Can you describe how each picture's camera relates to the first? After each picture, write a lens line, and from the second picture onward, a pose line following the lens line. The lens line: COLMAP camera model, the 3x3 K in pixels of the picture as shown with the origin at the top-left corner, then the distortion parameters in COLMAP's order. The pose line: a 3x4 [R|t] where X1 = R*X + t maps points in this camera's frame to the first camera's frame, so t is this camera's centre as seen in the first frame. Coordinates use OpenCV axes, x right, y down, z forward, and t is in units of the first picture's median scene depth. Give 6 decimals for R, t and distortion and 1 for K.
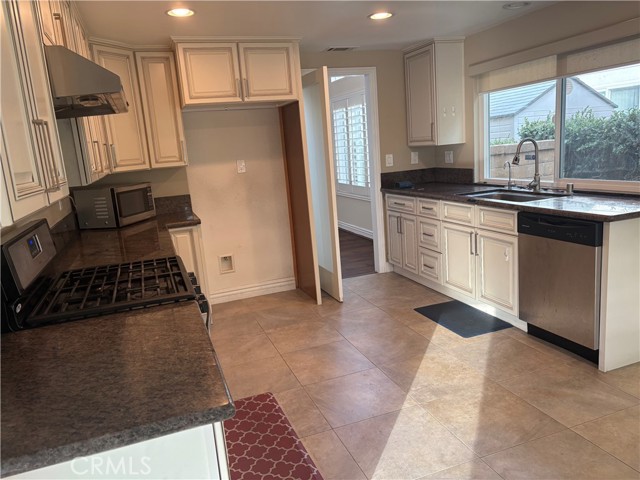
lens RADIAL K [[485.1, 0, 317.6], [0, 485.1, 238.3], [0, 0, 1]] dist [0.027120, -0.031957]
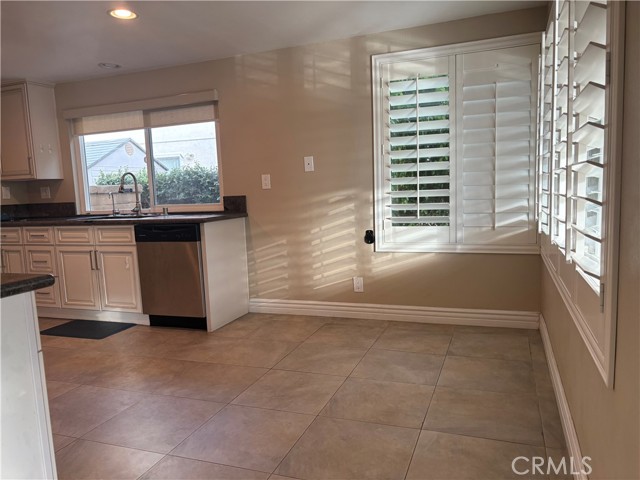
lens RADIAL K [[485.1, 0, 319.7], [0, 485.1, 241.9], [0, 0, 1]] dist [0.027120, -0.031957]
pose [[0.645752, -0.037089, 0.762646, -0.200883], [0.139782, 0.987682, -0.070323, 0.122193], [-0.750643, 0.152016, 0.642982, -0.126212]]
